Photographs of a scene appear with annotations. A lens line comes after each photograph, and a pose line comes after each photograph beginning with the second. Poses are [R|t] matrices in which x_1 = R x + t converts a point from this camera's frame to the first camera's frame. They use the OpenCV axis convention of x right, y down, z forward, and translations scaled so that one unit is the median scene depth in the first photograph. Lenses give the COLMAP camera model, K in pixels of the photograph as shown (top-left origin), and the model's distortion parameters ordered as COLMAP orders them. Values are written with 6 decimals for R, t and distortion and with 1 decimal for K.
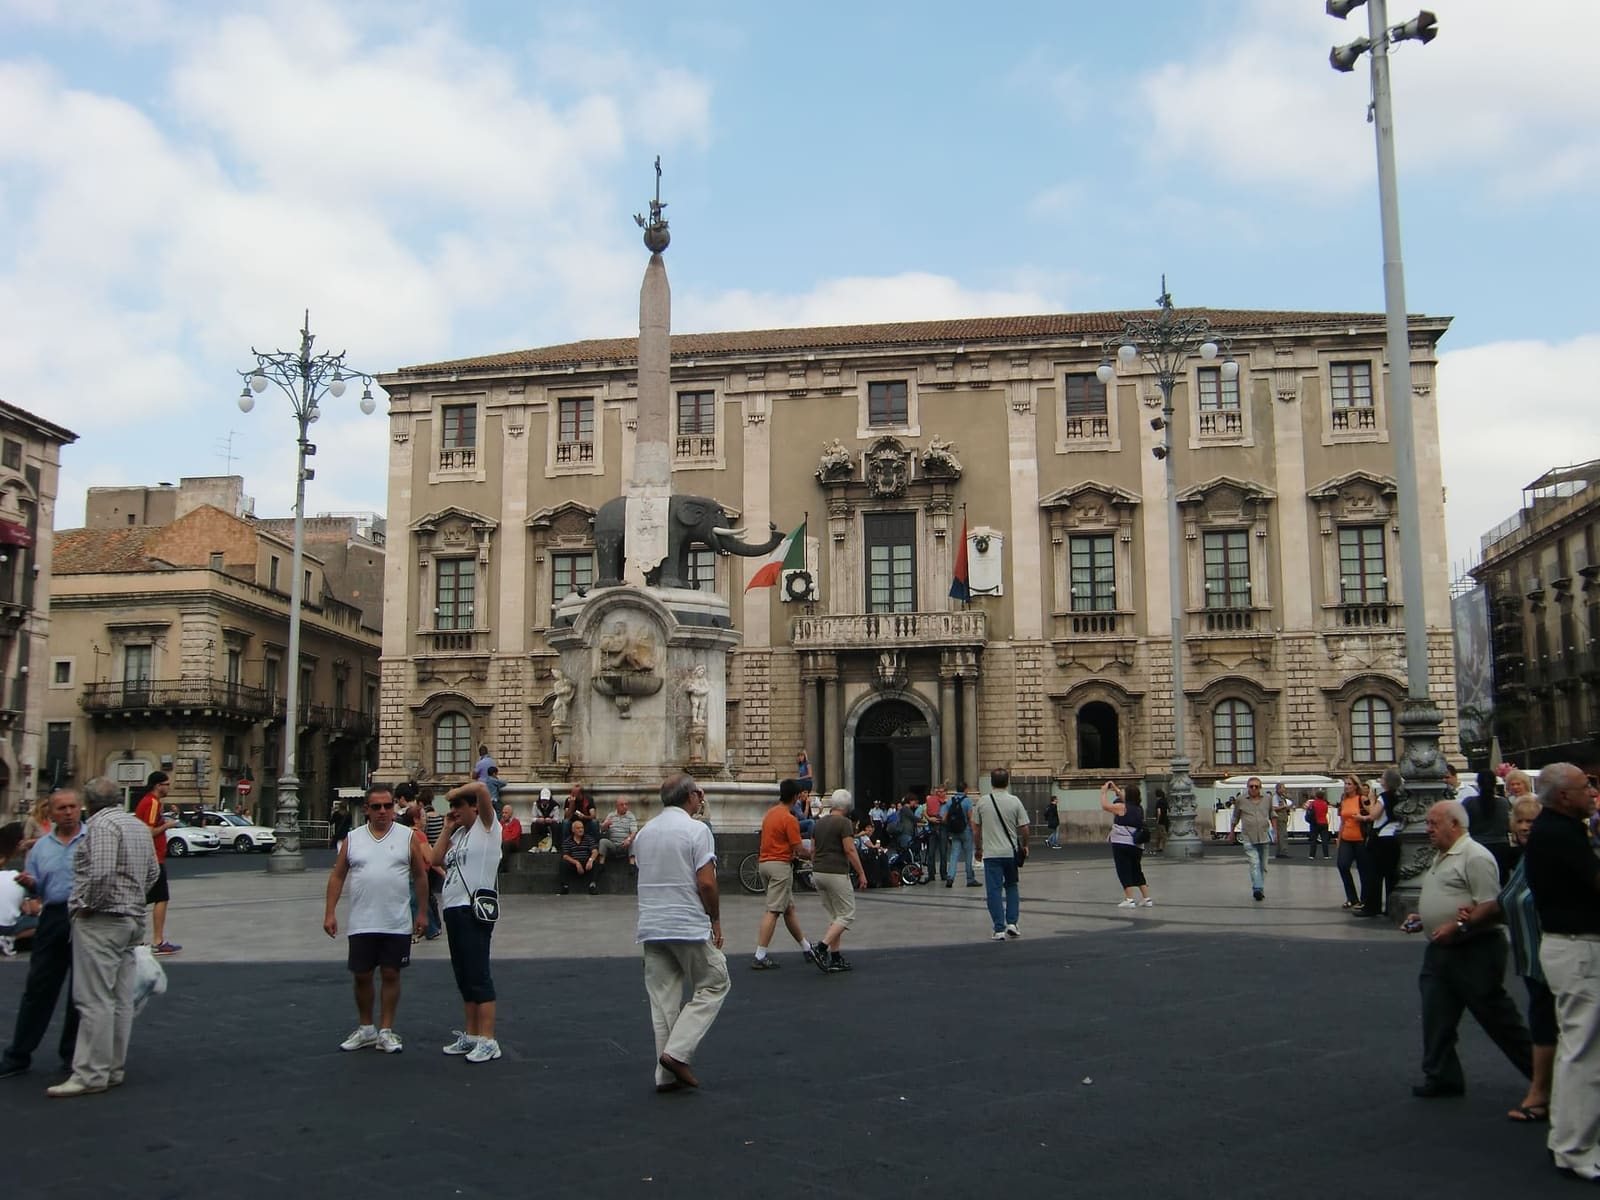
lens RADIAL K [[1808.3, 0, 800.0], [0, 1808.3, 600.0], [0, 0, 1]] dist [-0.147663, 0.376976]
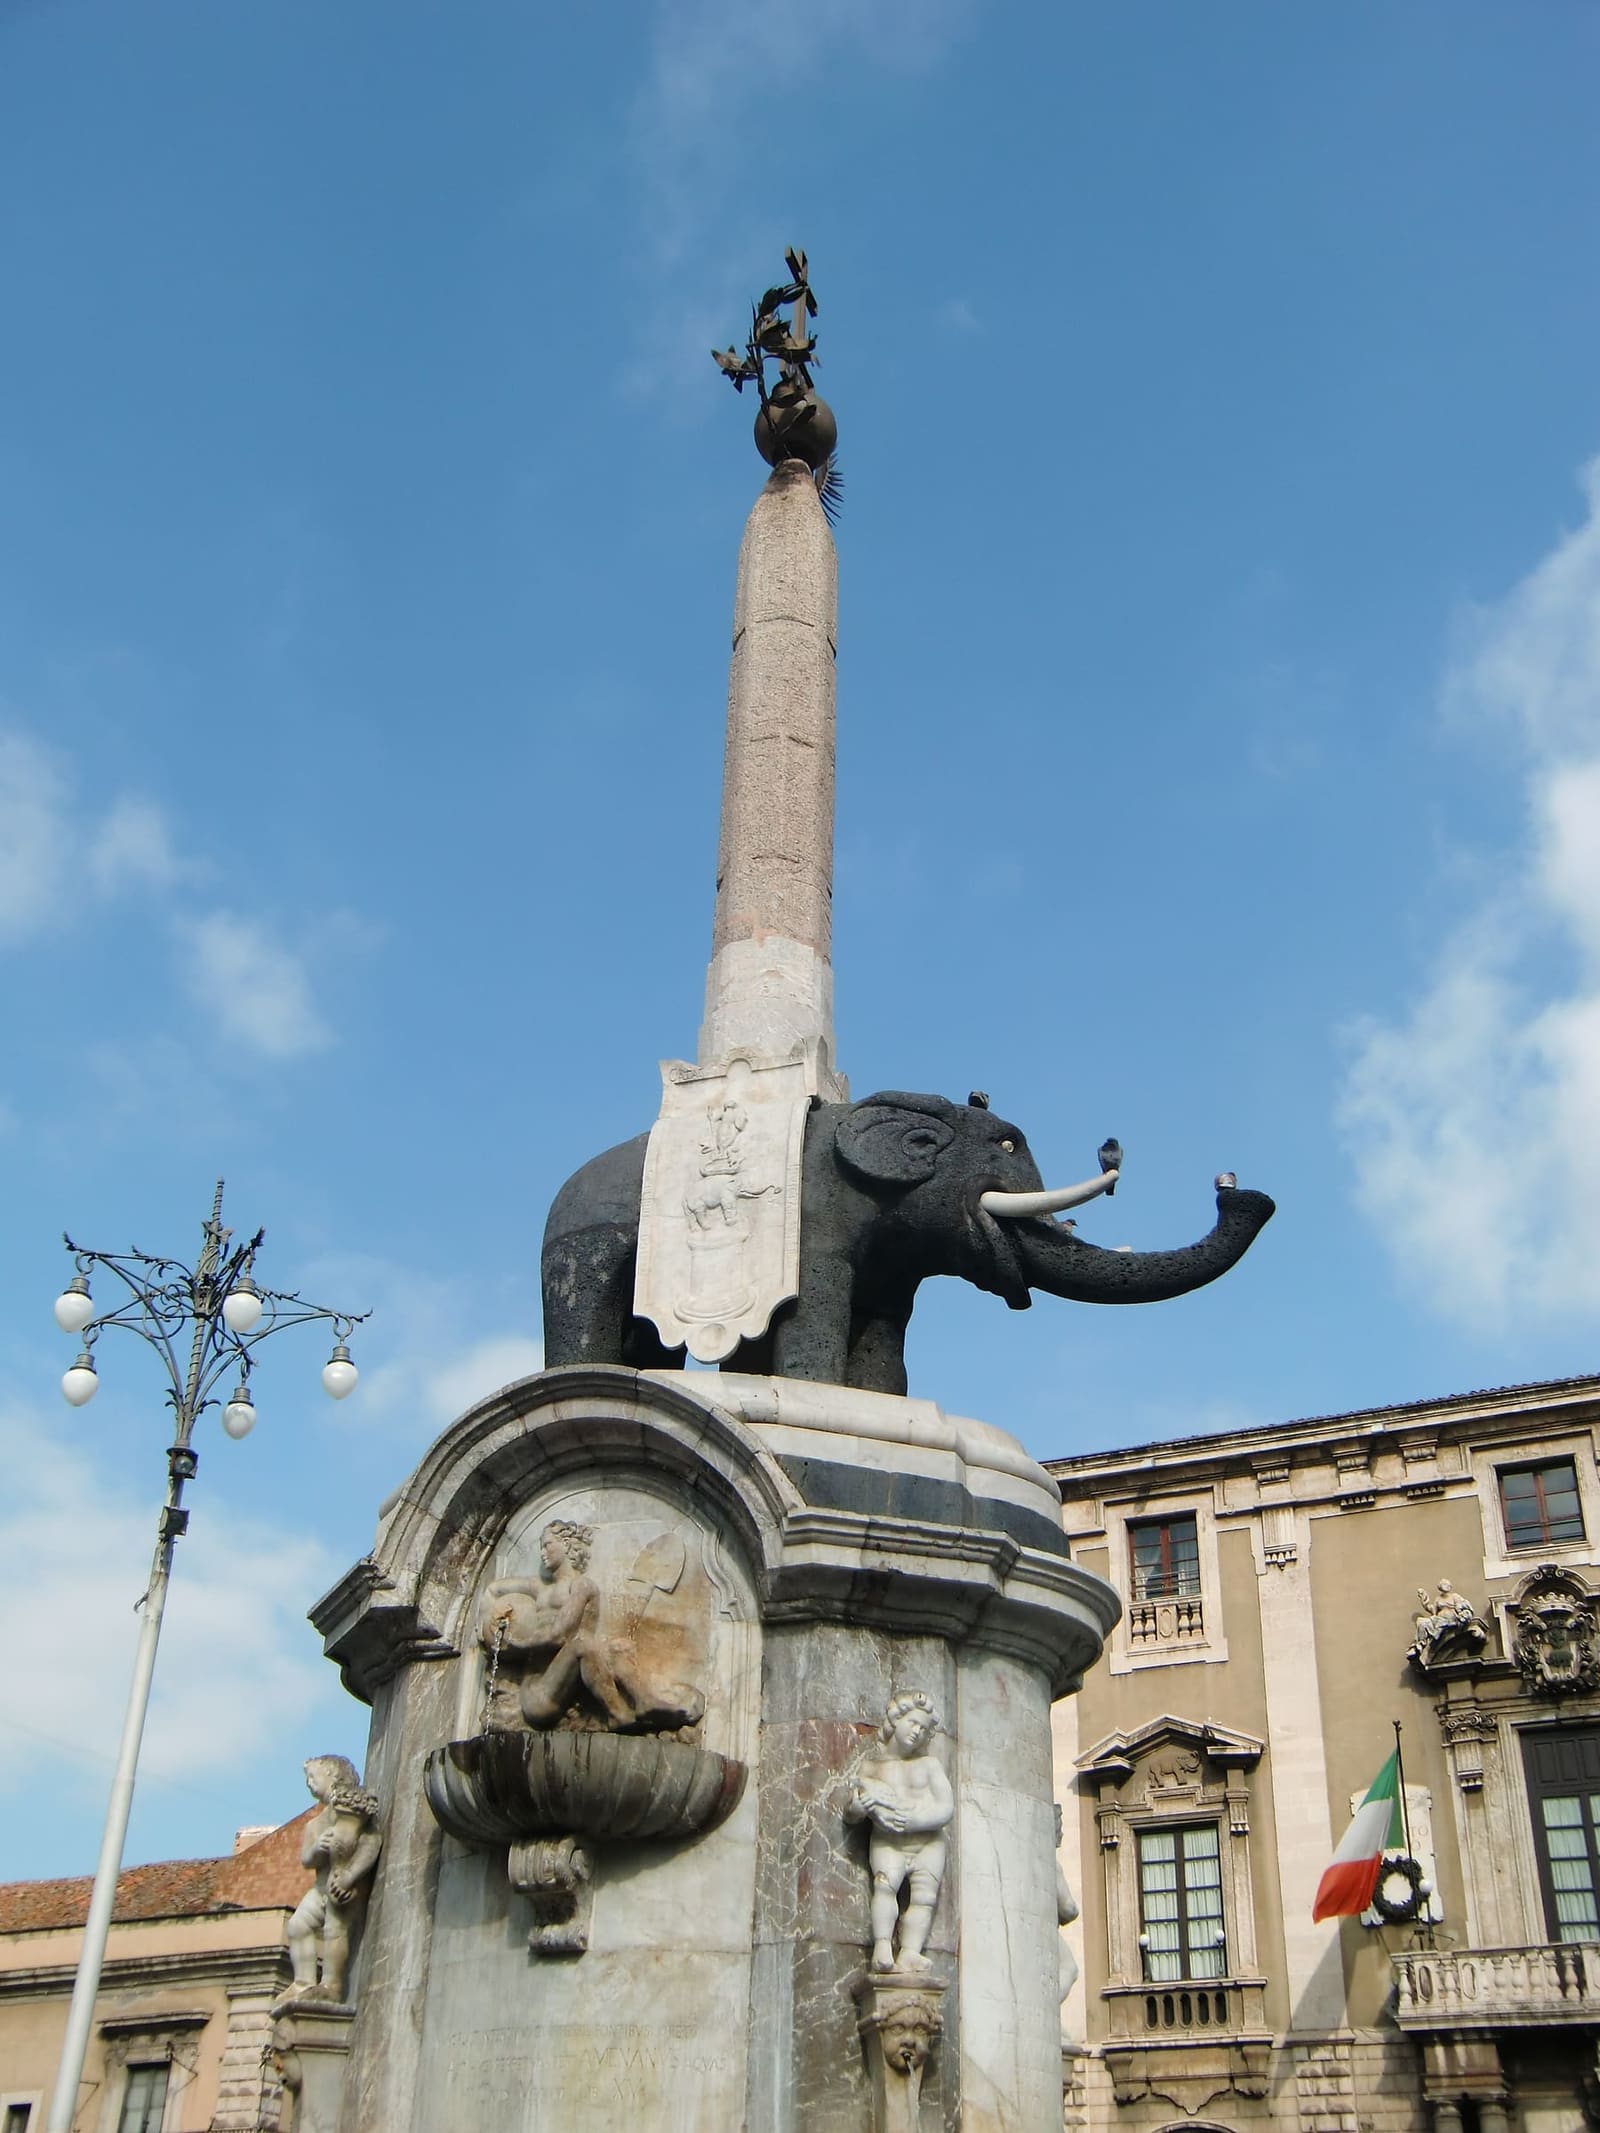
lens RADIAL K [[2410.7, 0, 838.3], [0, 2410.7, 1066.7], [0, 0, 1]] dist [-0.147663, 0.376976]
pose [[0.975449, -0.099946, -0.196241, 0.000295], [0.015716, 0.920406, -0.390647, 0.035275], [0.219665, 0.377972, 0.899380, 0.318044]]
